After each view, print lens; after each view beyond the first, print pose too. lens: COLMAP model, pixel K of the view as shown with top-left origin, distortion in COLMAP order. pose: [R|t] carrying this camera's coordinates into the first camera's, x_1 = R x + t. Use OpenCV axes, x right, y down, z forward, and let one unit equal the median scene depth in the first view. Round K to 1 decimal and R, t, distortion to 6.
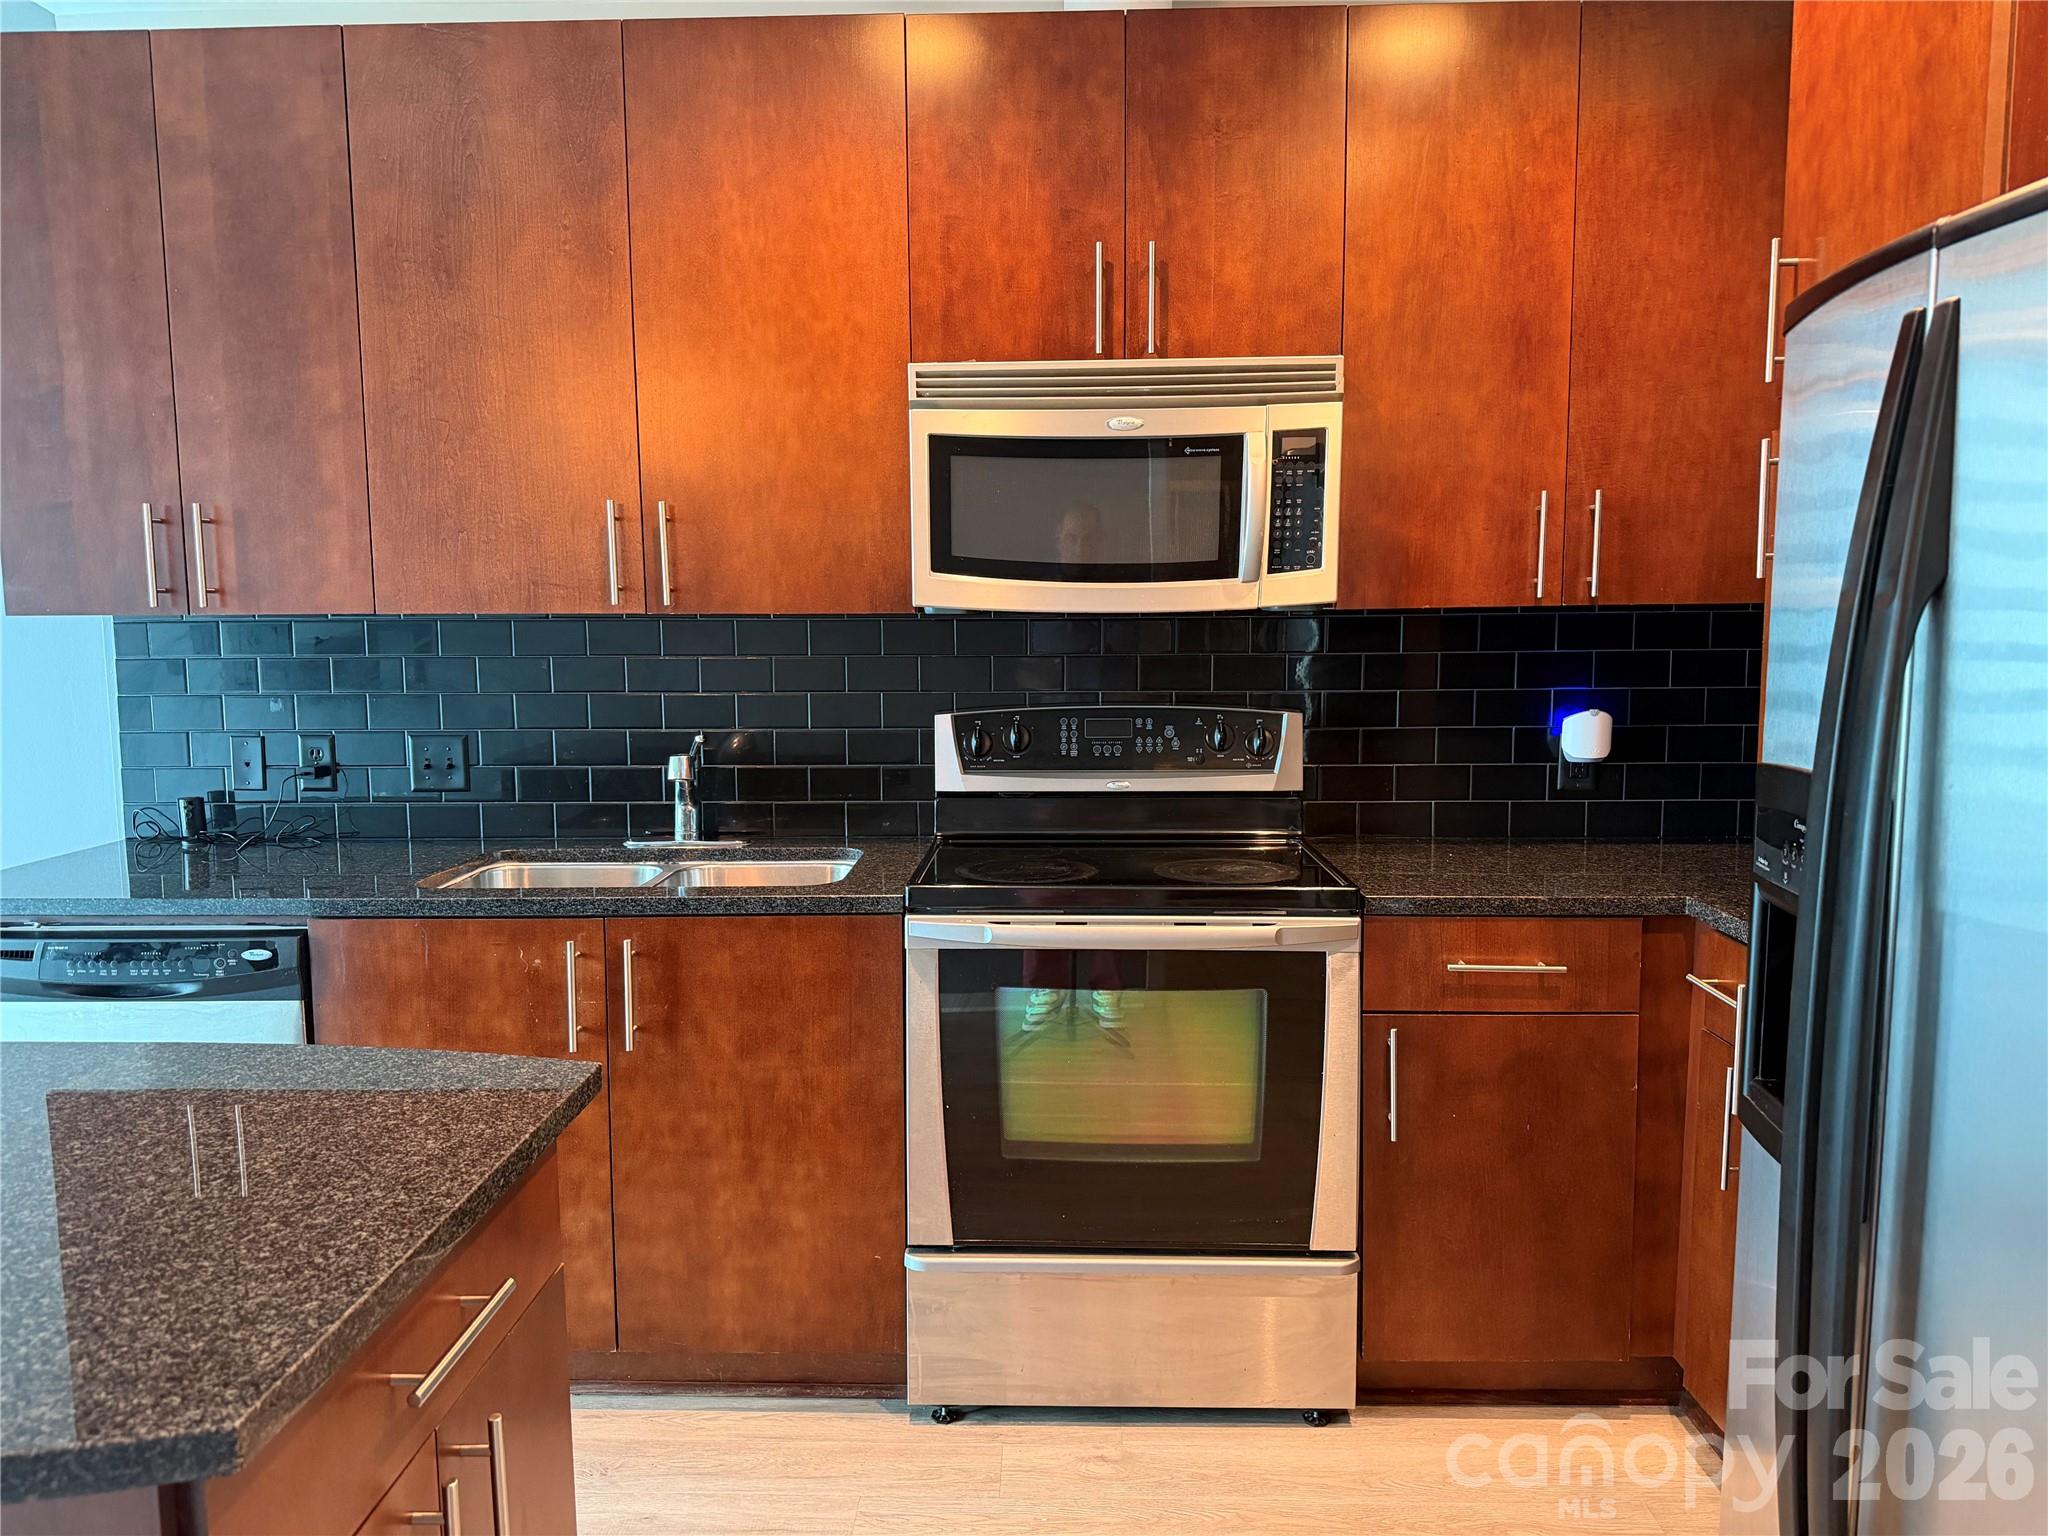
lens RADIAL K [[1441.3, 0, 1032.3], [0, 1441.3, 760.5], [0, 0, 1]] dist [0.055487, -0.057618]
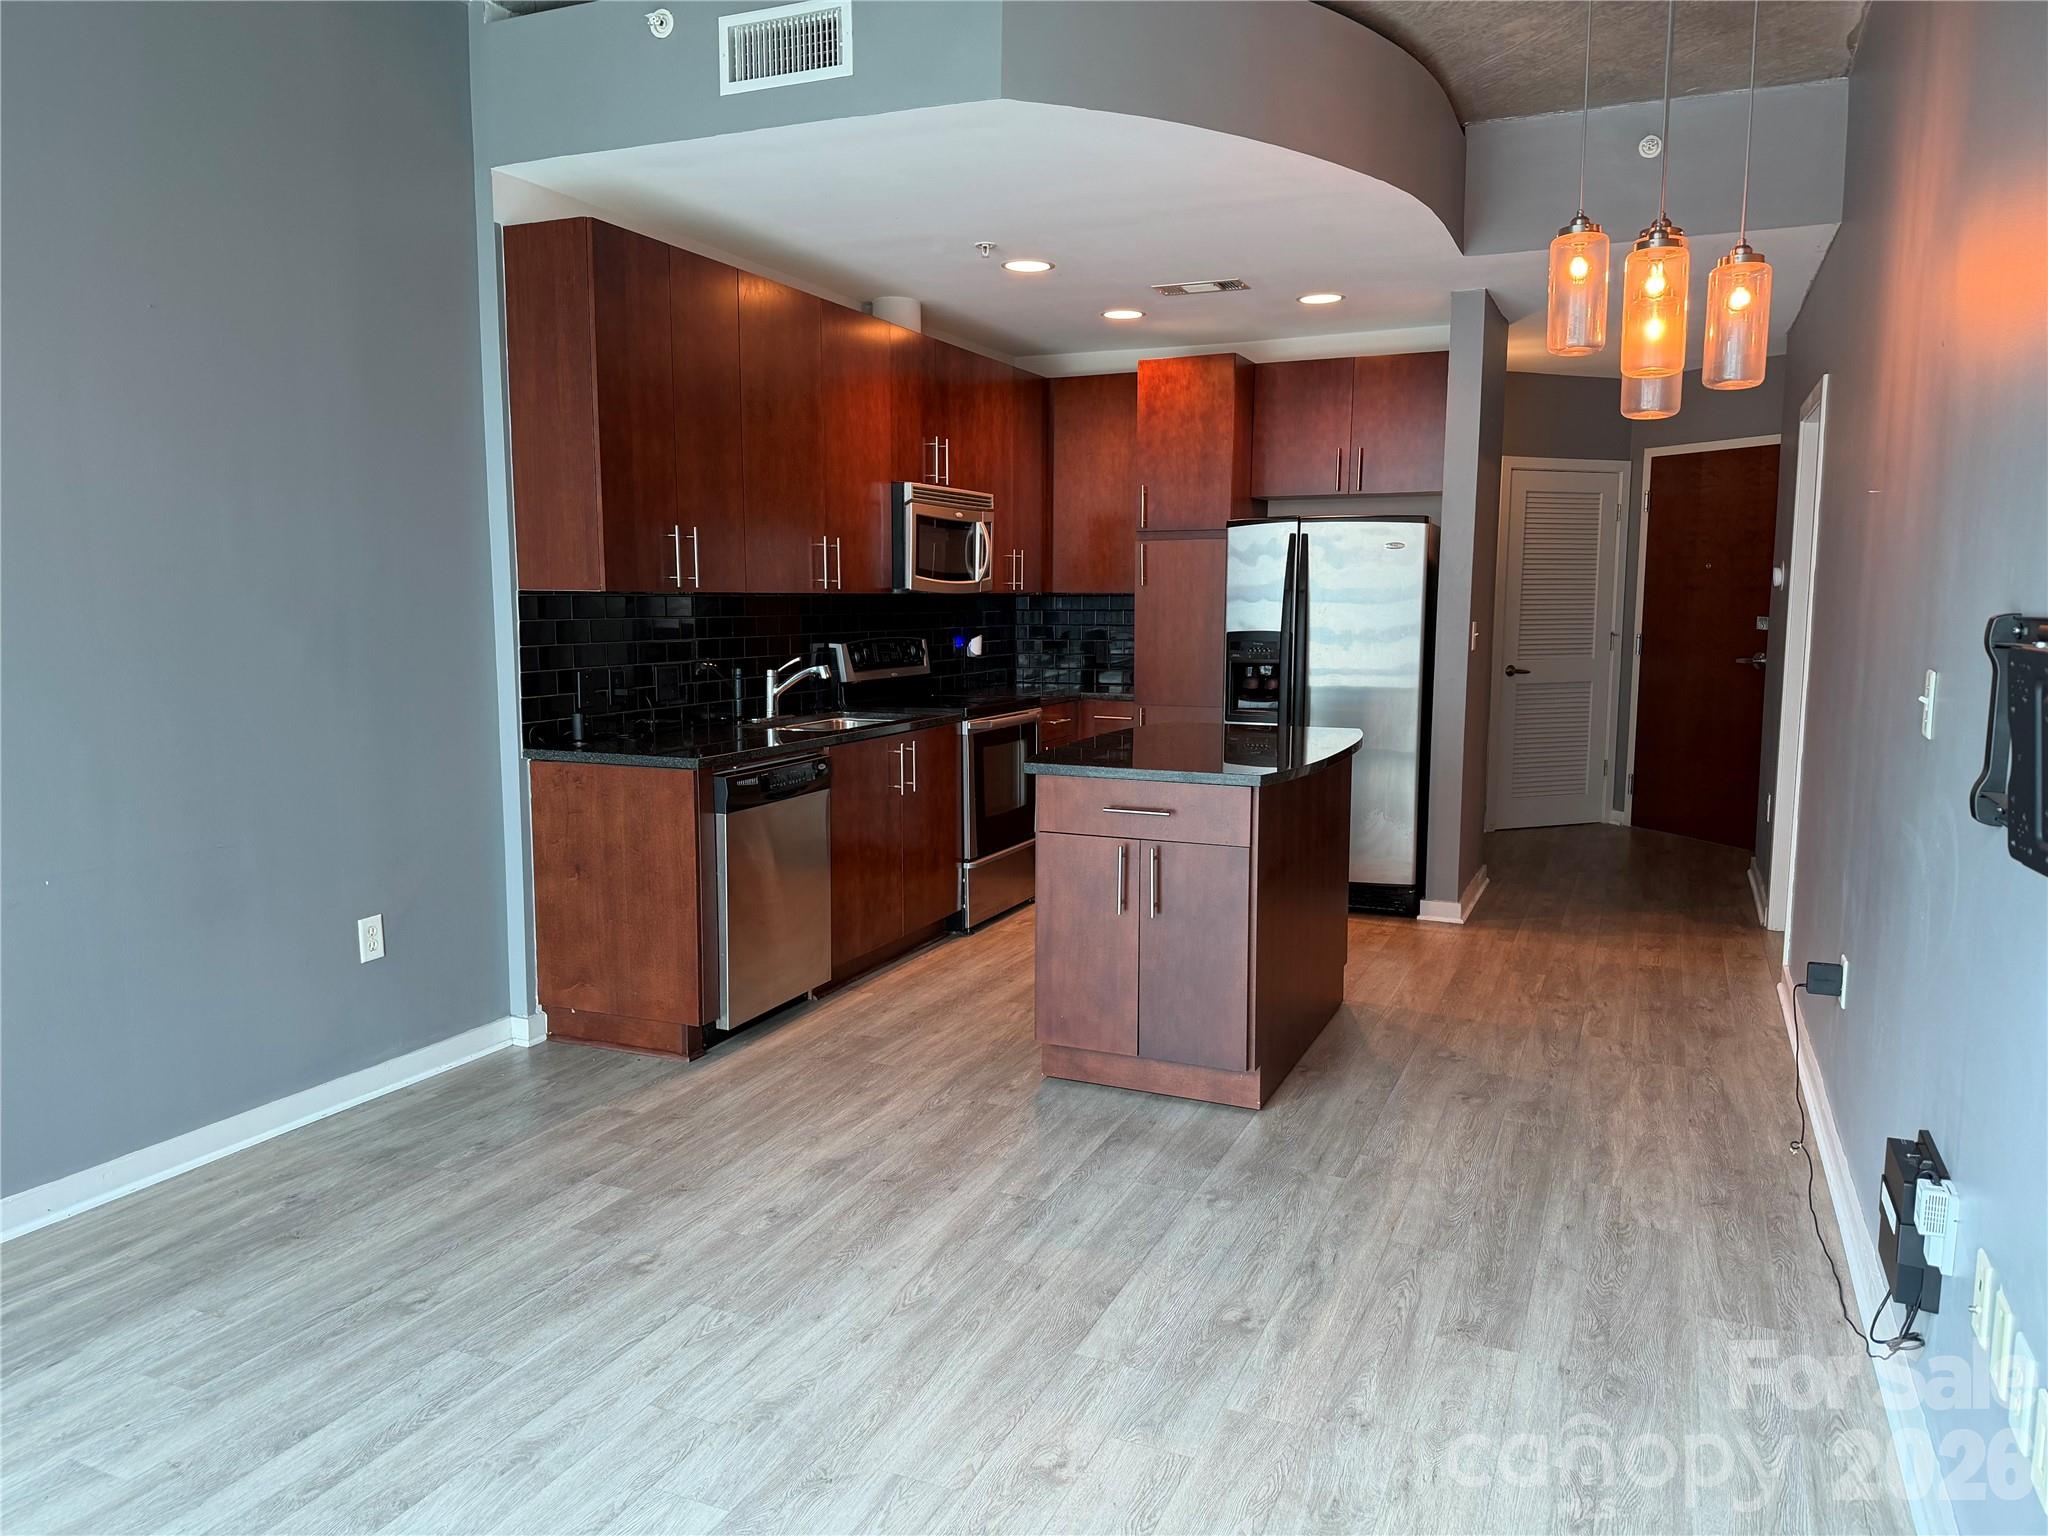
lens RADIAL K [[1450.4, 0, 1030.8], [0, 1450.4, 759.6], [0, 0, 1]] dist [0.053666, -0.079416]
pose [[0.392529, -0.102087, 0.914056, -0.129458], [0.096993, 0.992874, 0.069237, 0.000855], [-0.914611, 0.061479, 0.399633, -0.003209]]
